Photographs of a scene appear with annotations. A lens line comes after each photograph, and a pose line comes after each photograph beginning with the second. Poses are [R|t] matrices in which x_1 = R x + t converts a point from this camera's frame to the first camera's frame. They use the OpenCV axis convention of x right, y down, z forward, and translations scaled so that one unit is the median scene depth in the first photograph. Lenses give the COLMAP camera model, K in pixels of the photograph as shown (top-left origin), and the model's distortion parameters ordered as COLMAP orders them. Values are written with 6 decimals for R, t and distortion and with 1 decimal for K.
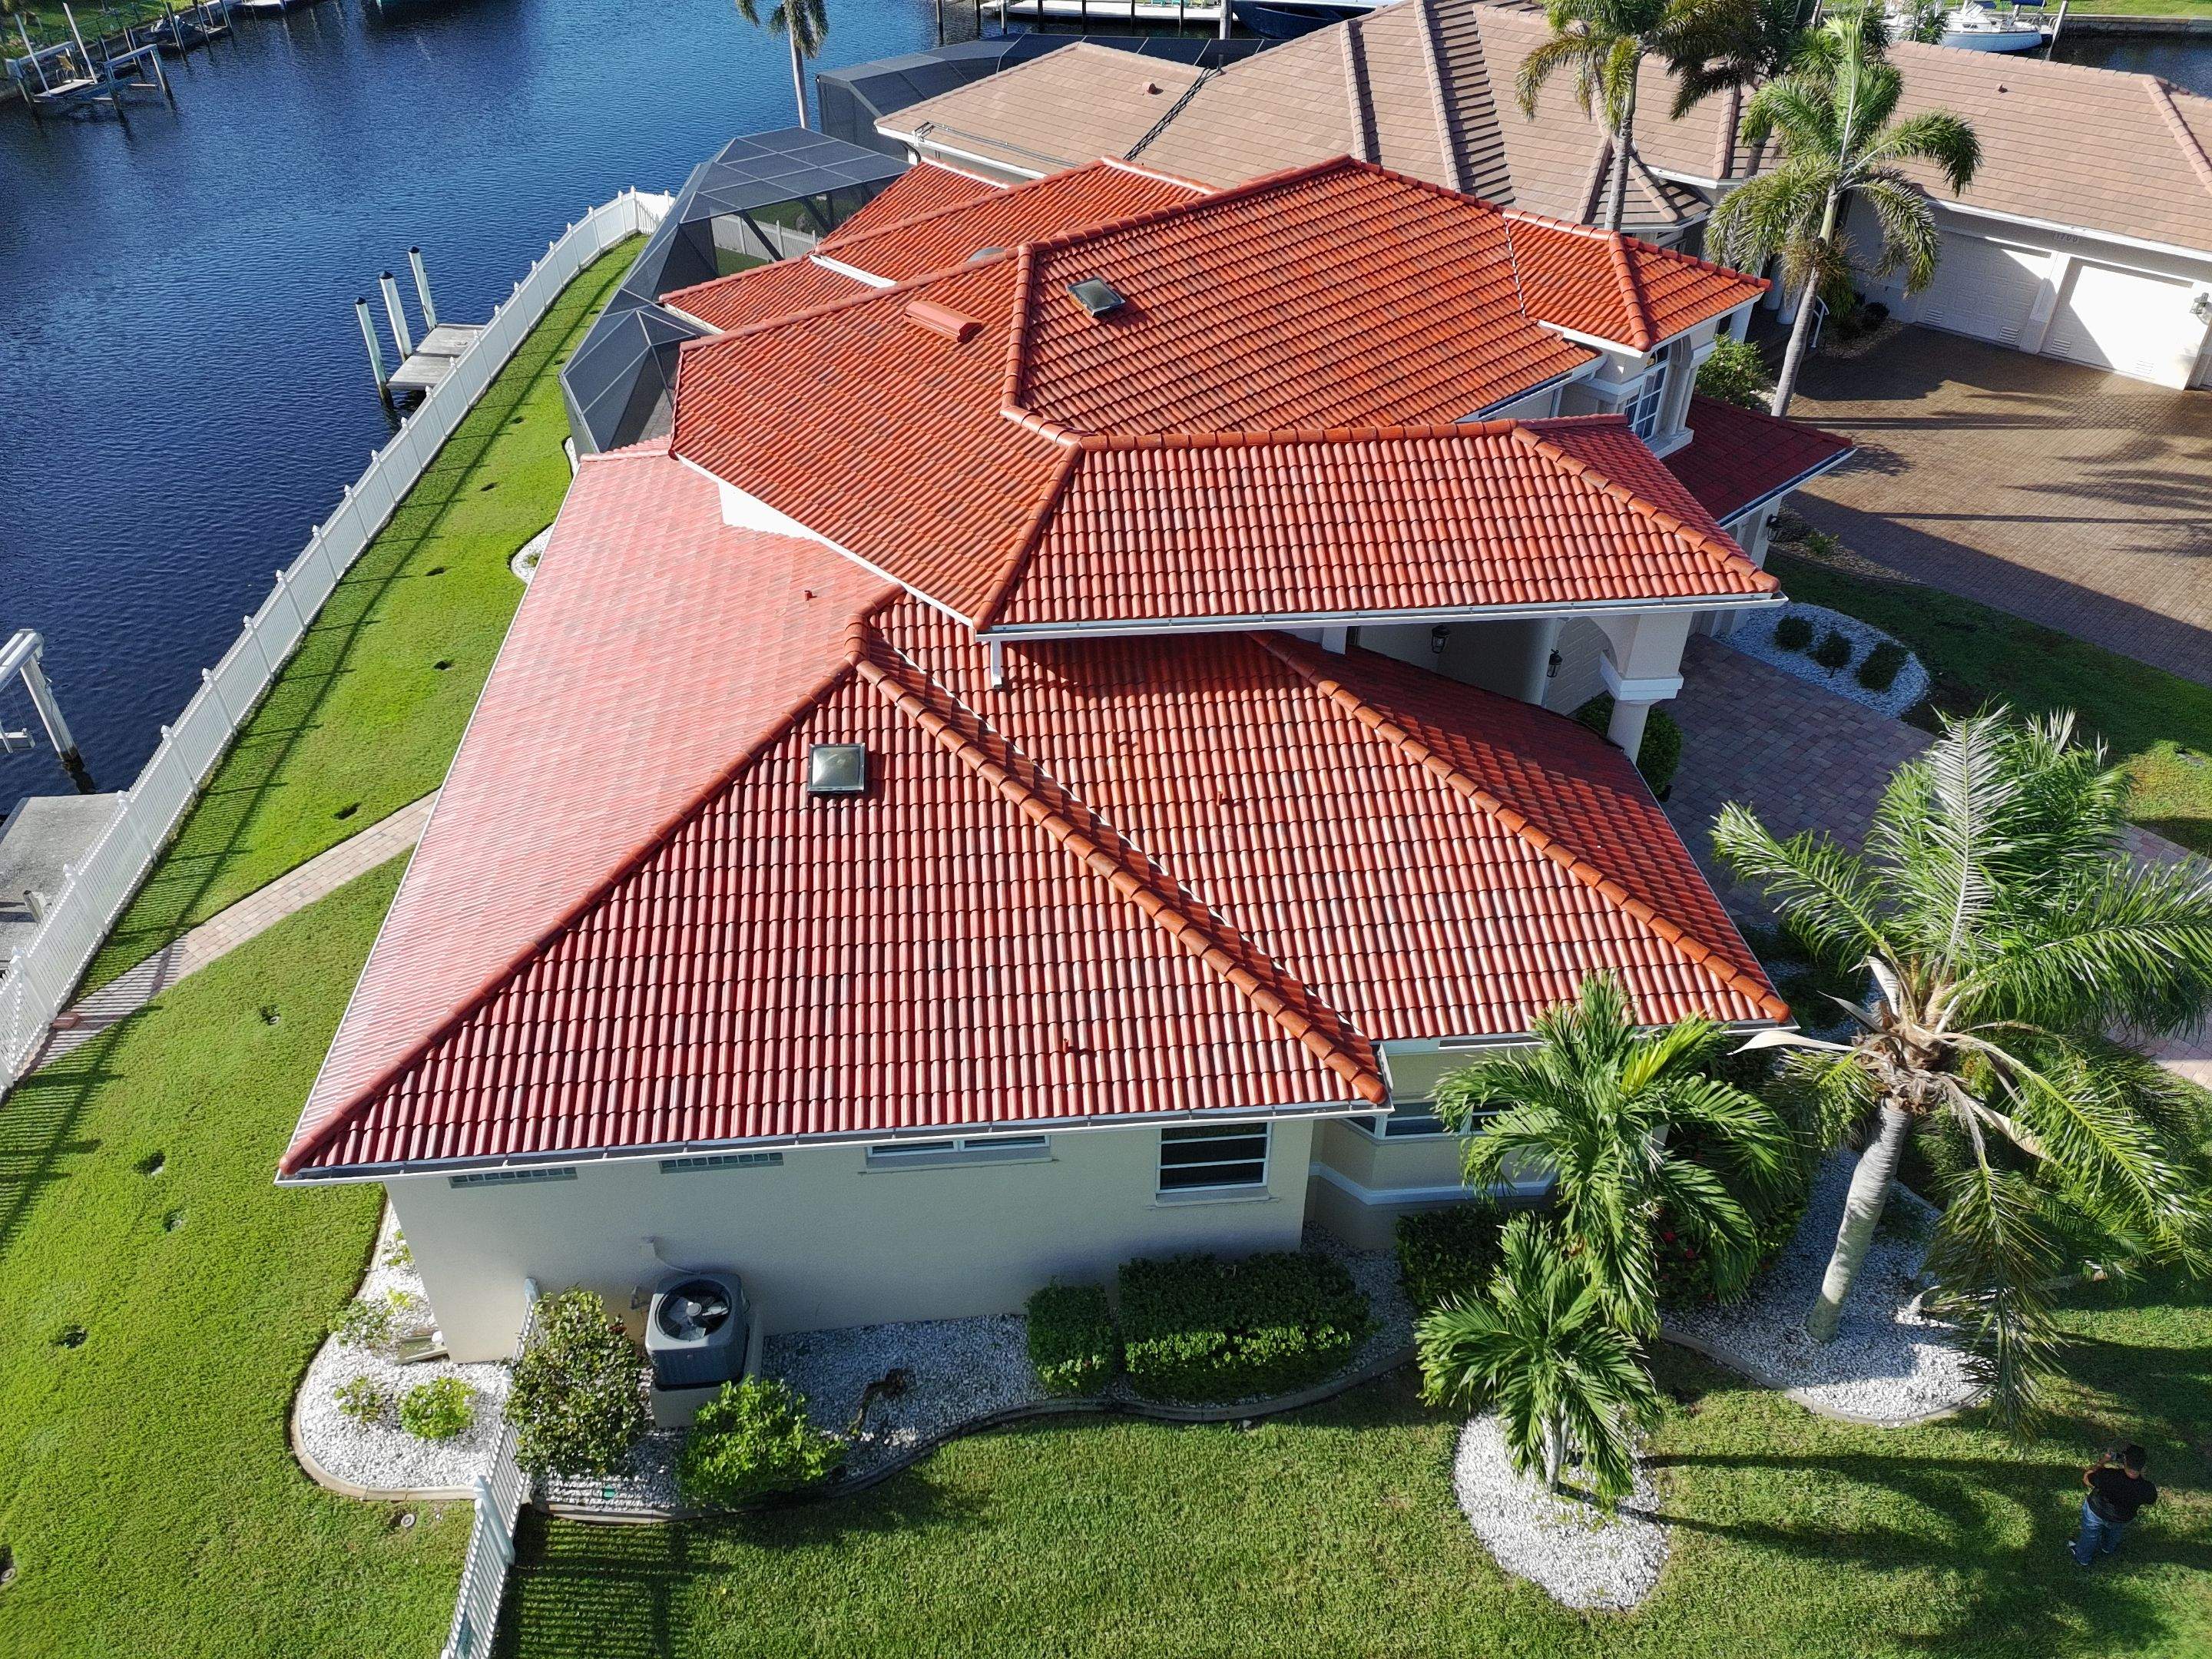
lens RADIAL K [[1625.0, 0, 1098.6], [0, 1625.0, 833.4], [0, 0, 1]] dist [0.083303, -0.071416]
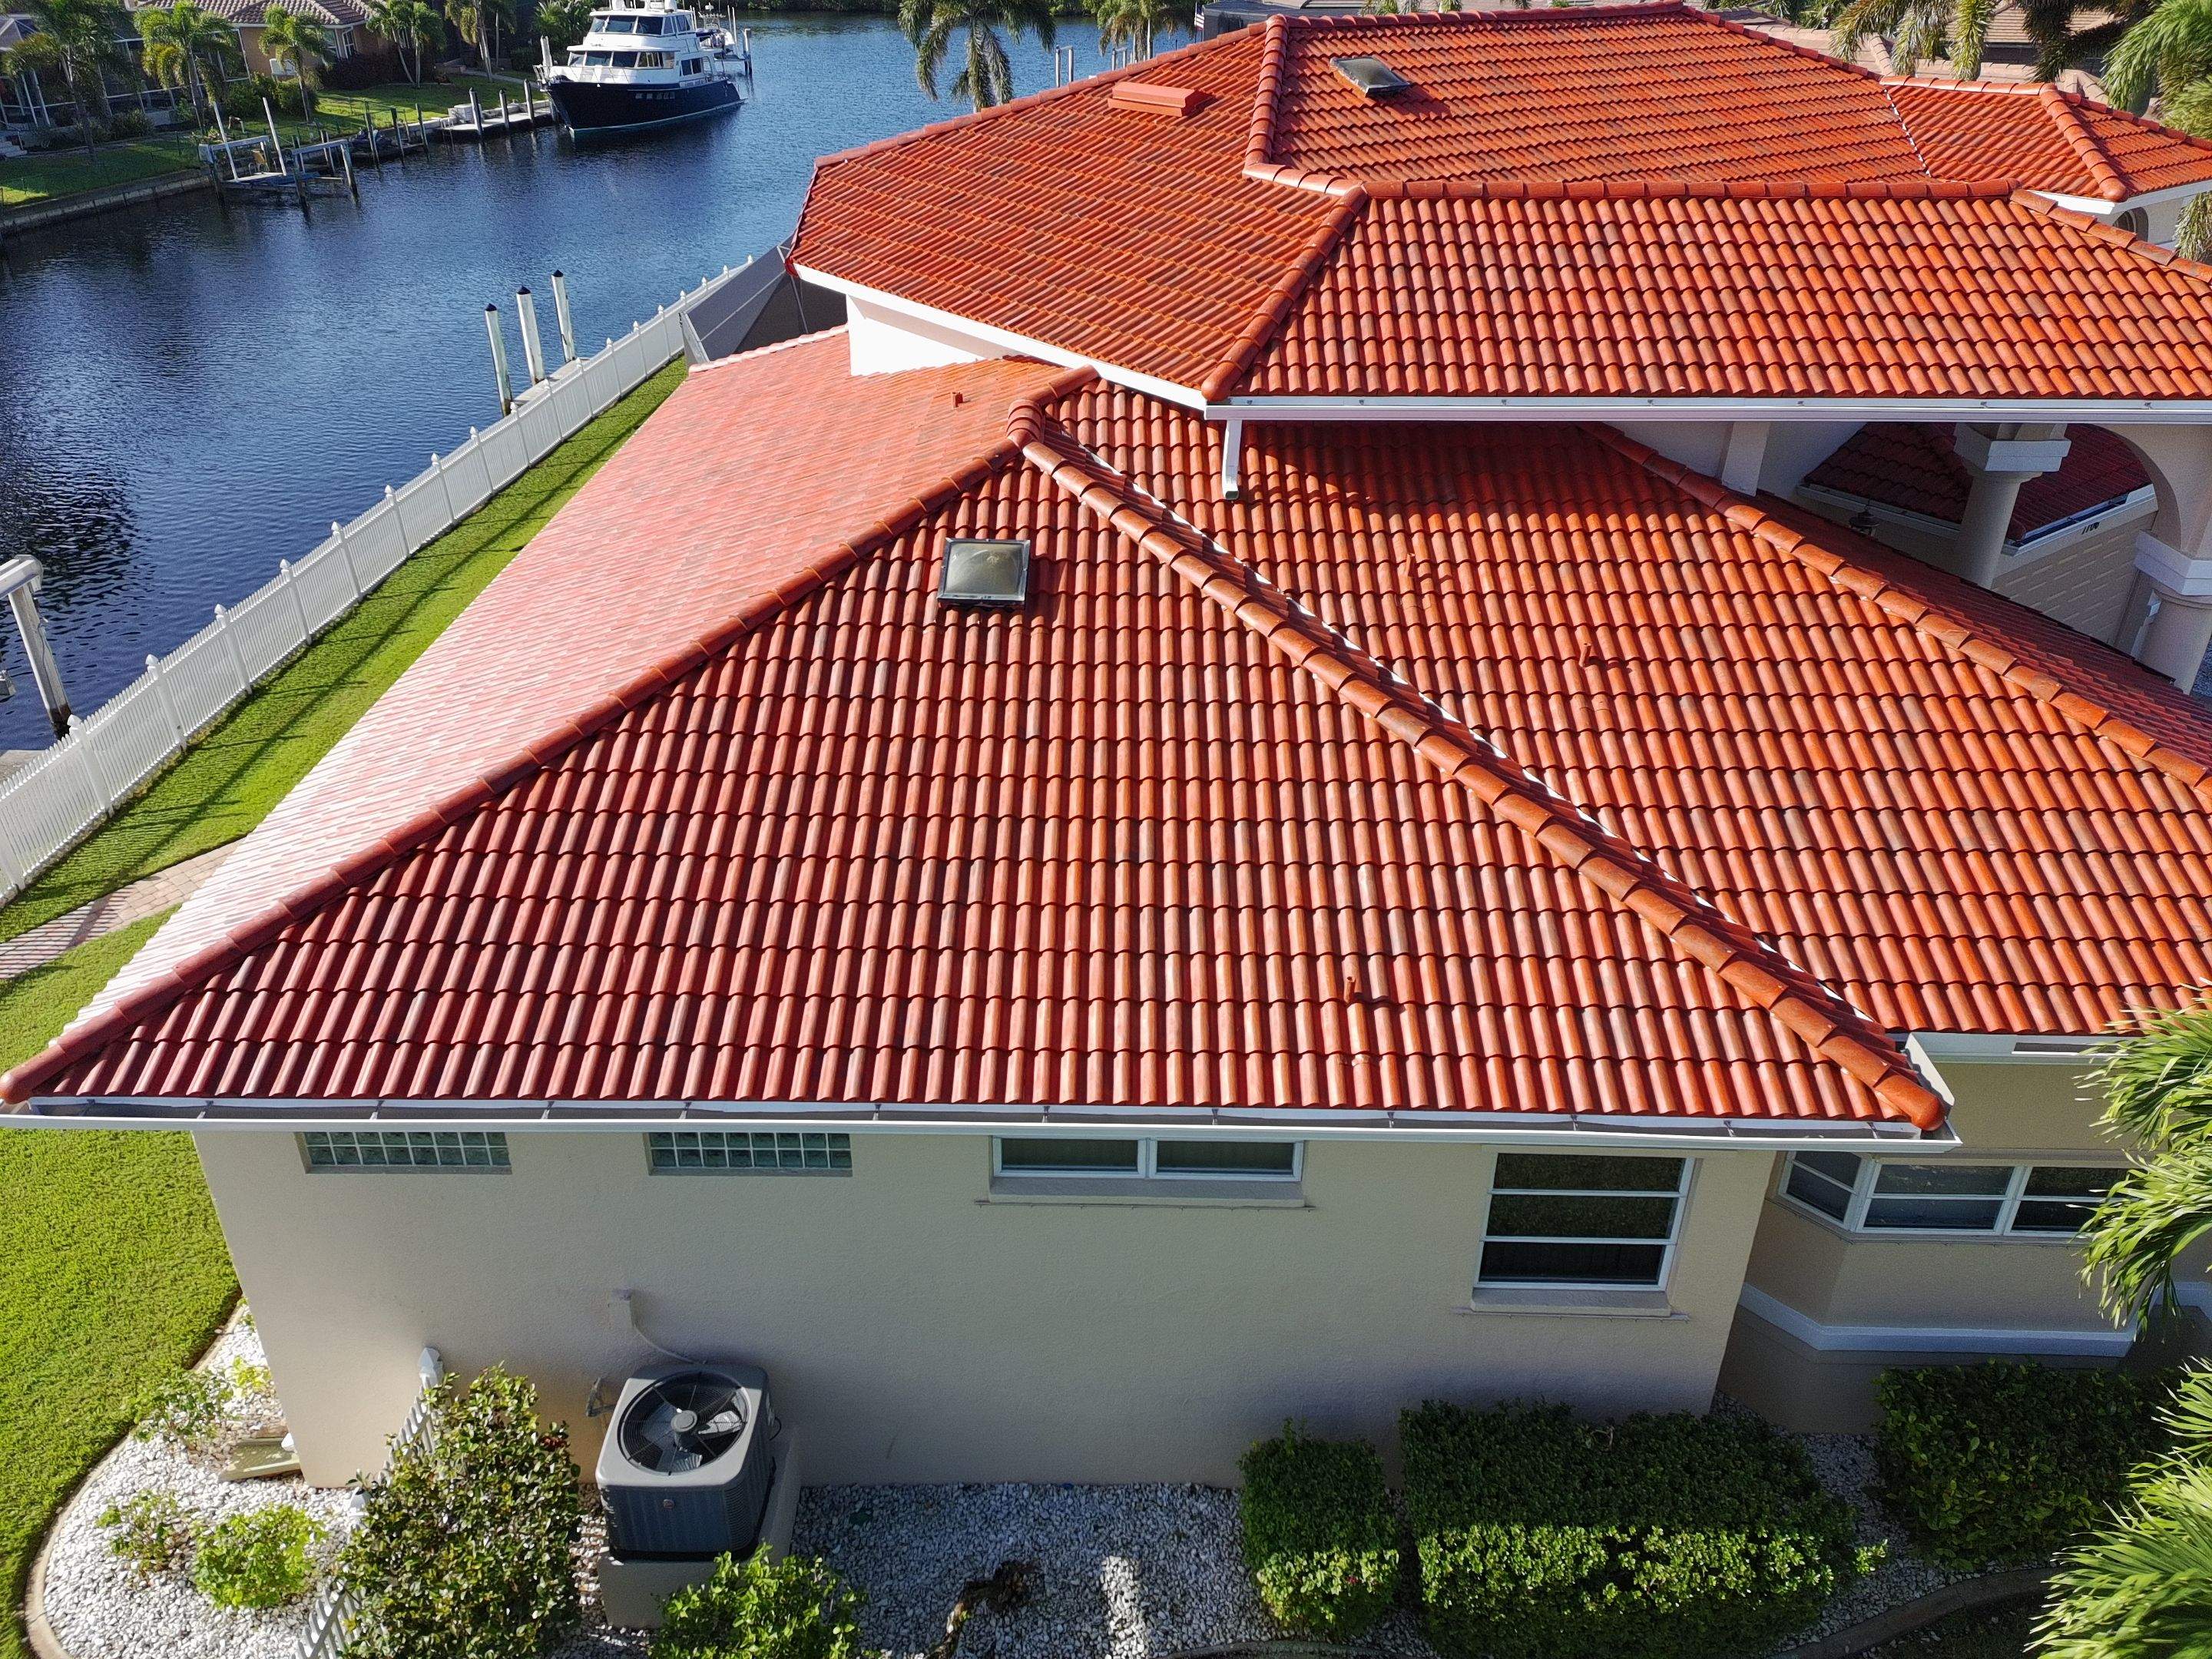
lens RADIAL K [[1625.0, 0, 1095.2], [0, 1625.0, 823.0], [0, 0, 1]] dist [0.083303, -0.071416]
pose [[0.995446, 0.054485, -0.078227, -0.061472], [-0.064258, 0.989638, -0.128407, 0.137868], [0.070420, 0.132849, 0.988631, 0.379100]]
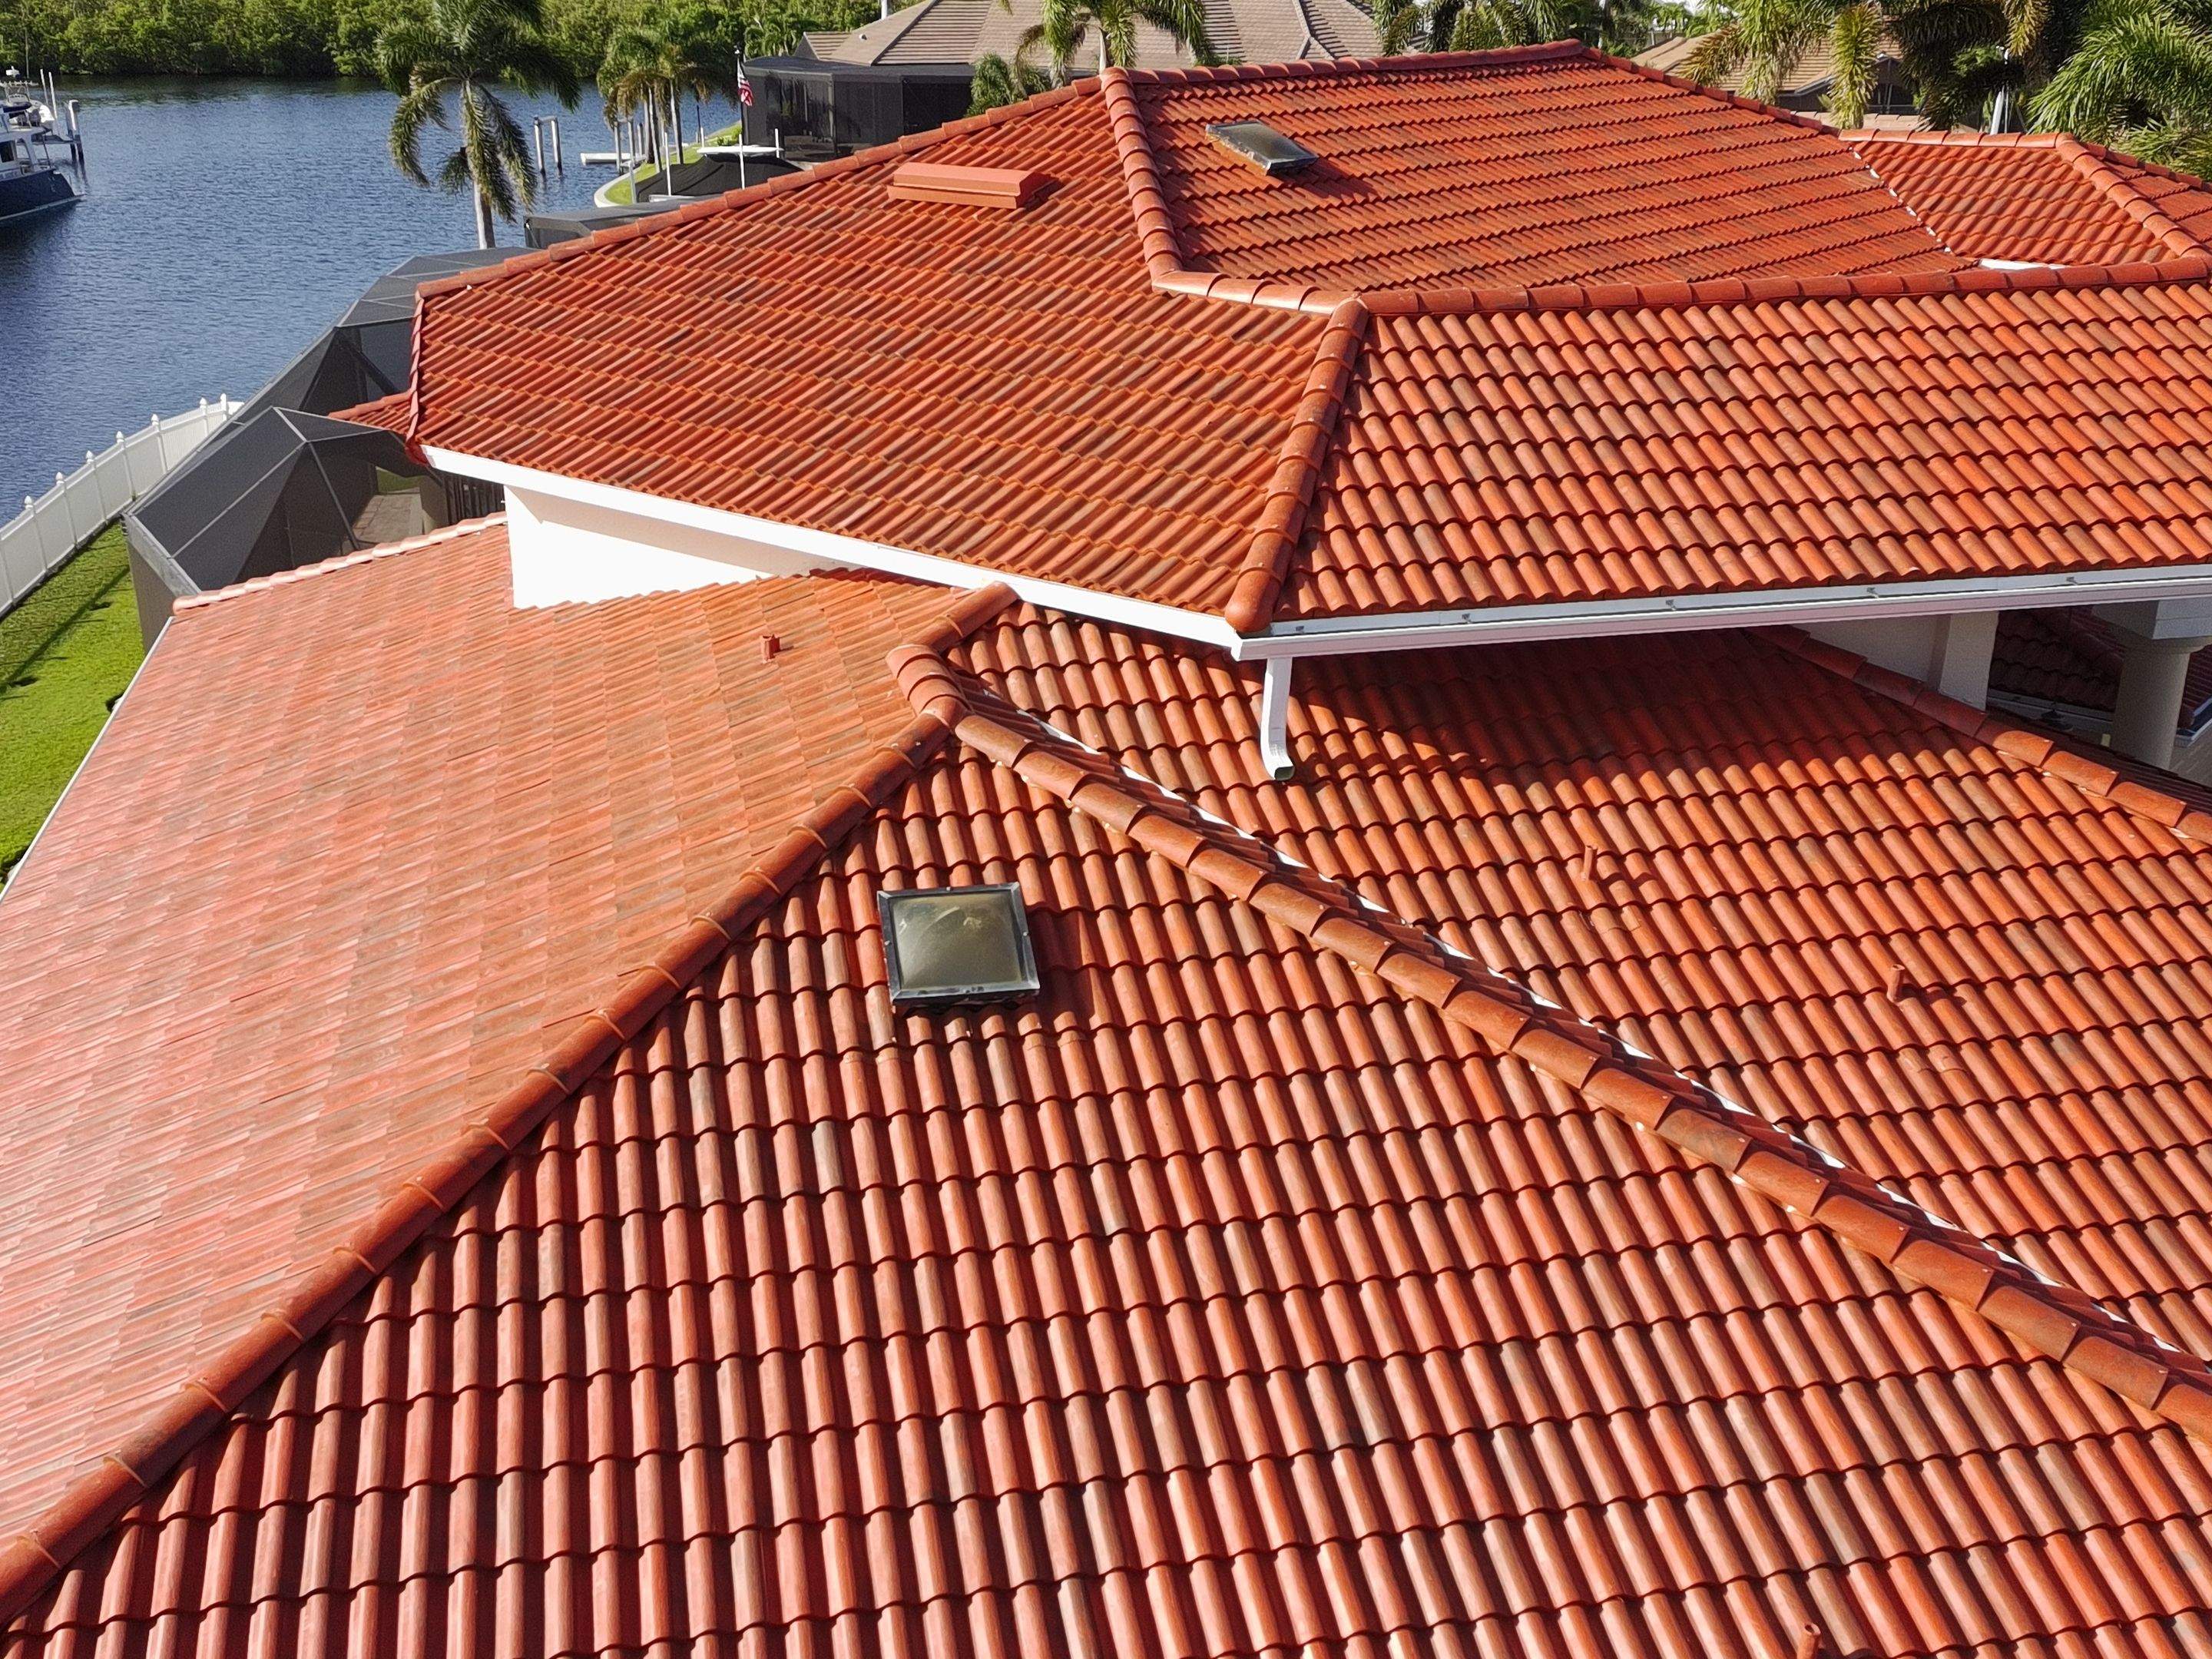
lens RADIAL K [[2235.5, 0, 1089.7], [0, 2235.5, 822.7], [0, 0, 1]] dist [0.060578, 0.000000]
pose [[0.991279, -0.044045, 0.124200, -0.193525], [0.075258, 0.962891, -0.259187, 0.070582], [-0.108175, 0.266273, 0.957808, 0.486901]]
